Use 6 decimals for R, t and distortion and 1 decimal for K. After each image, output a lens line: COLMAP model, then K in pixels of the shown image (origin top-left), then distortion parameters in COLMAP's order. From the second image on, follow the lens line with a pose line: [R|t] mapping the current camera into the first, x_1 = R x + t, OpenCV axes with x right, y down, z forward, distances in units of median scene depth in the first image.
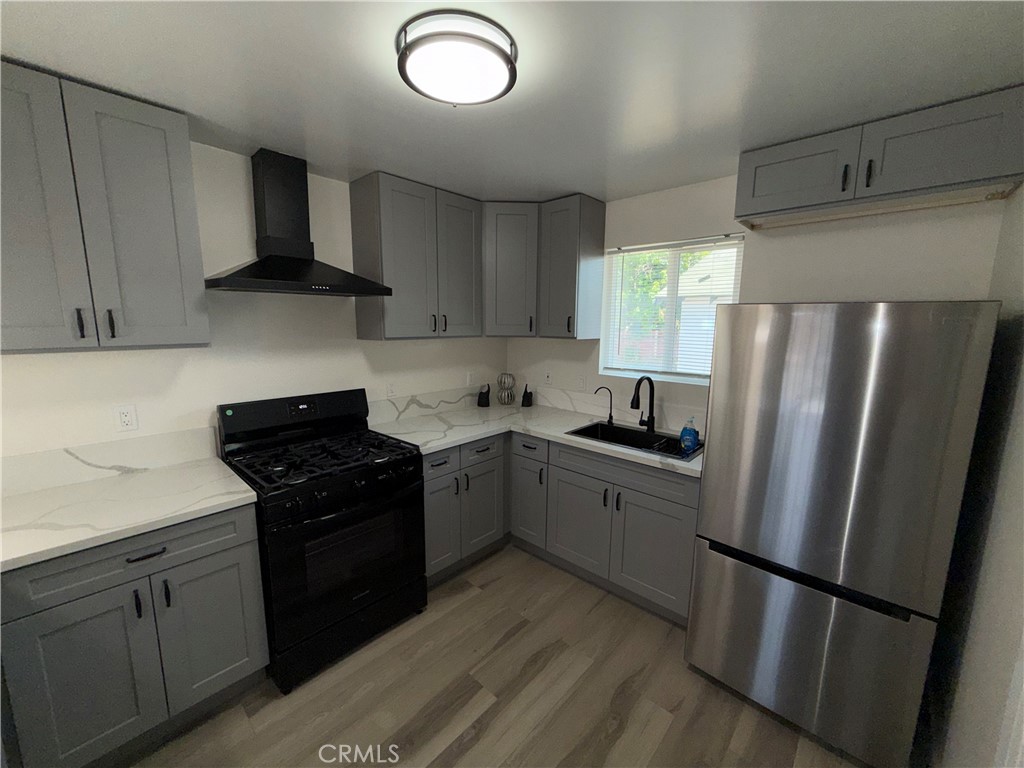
lens RADIAL K [[408.8, 0, 510.1], [0, 408.8, 383.9], [0, 0, 1]] dist [-0.000503, -0.000303]
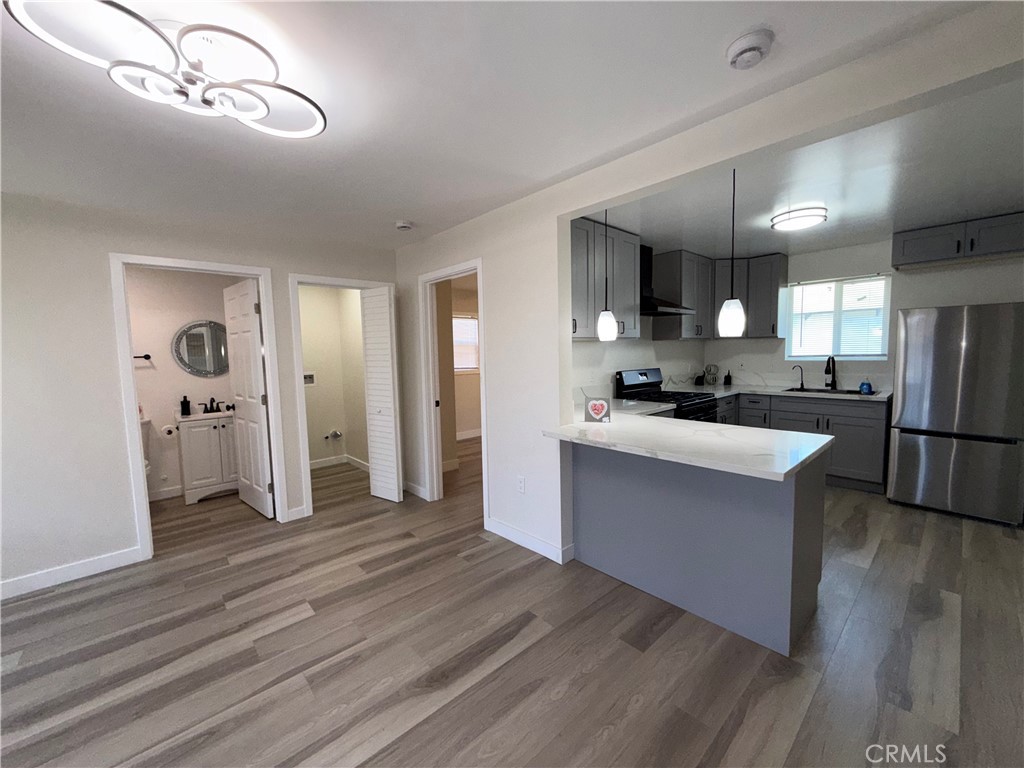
lens RADIAL K [[408.8, 0, 510.1], [0, 408.8, 383.9], [0, 0, 1]] dist [-0.000503, -0.000303]
pose [[0.995867, -0.023897, -0.087628, -0.860398], [0.017425, 0.997113, -0.073901, 0.201402], [0.089141, 0.072069, 0.993408, -0.810940]]
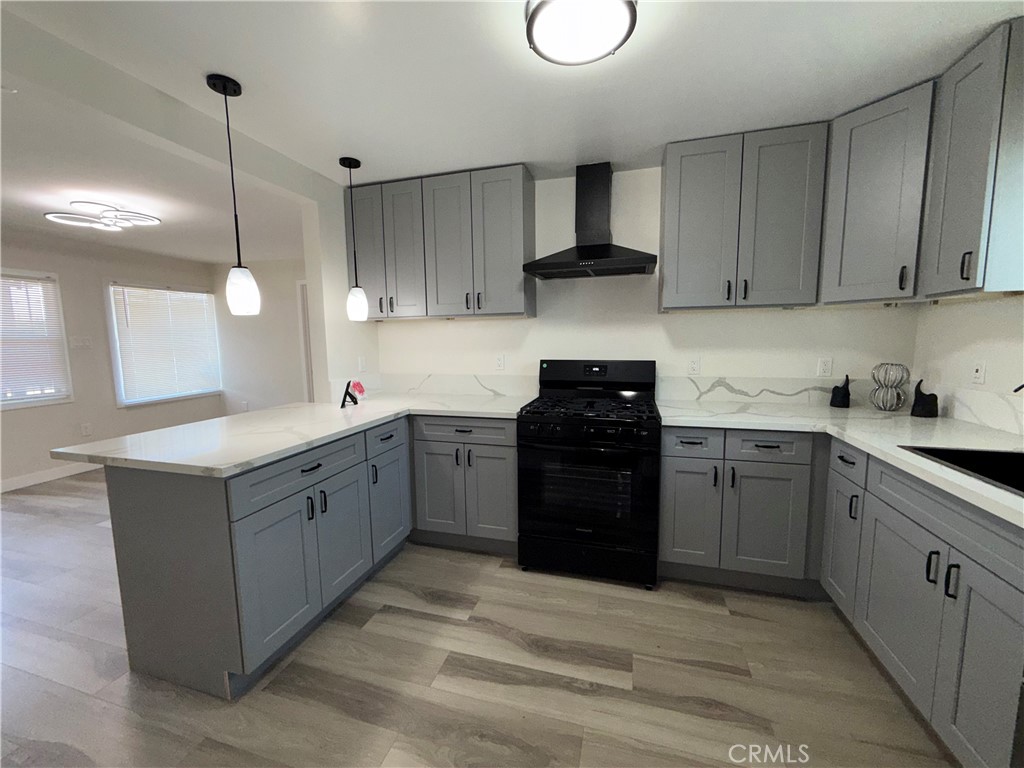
lens RADIAL K [[408.8, 0, 510.1], [0, 408.8, 383.9], [0, 0, 1]] dist [-0.000503, -0.000303]
pose [[0.445113, 0.084685, -0.891461, 0.416835], [-0.121111, 0.992064, 0.033770, 0.080616], [0.887246, 0.092935, 0.451837, 0.215068]]
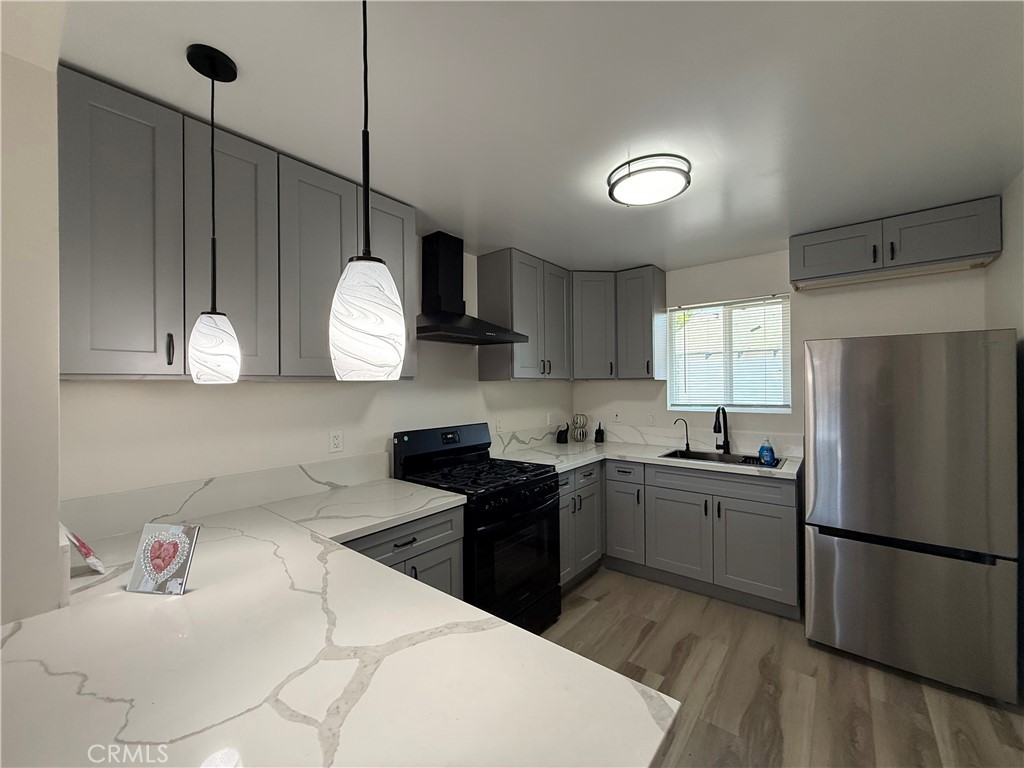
lens RADIAL K [[408.8, 0, 510.1], [0, 408.8, 383.9], [0, 0, 1]] dist [-0.000503, -0.000303]
pose [[0.997578, -0.018004, 0.067193, -0.375050], [0.028371, 0.987241, -0.156687, 0.087718], [-0.063514, 0.158214, 0.985360, -0.168735]]
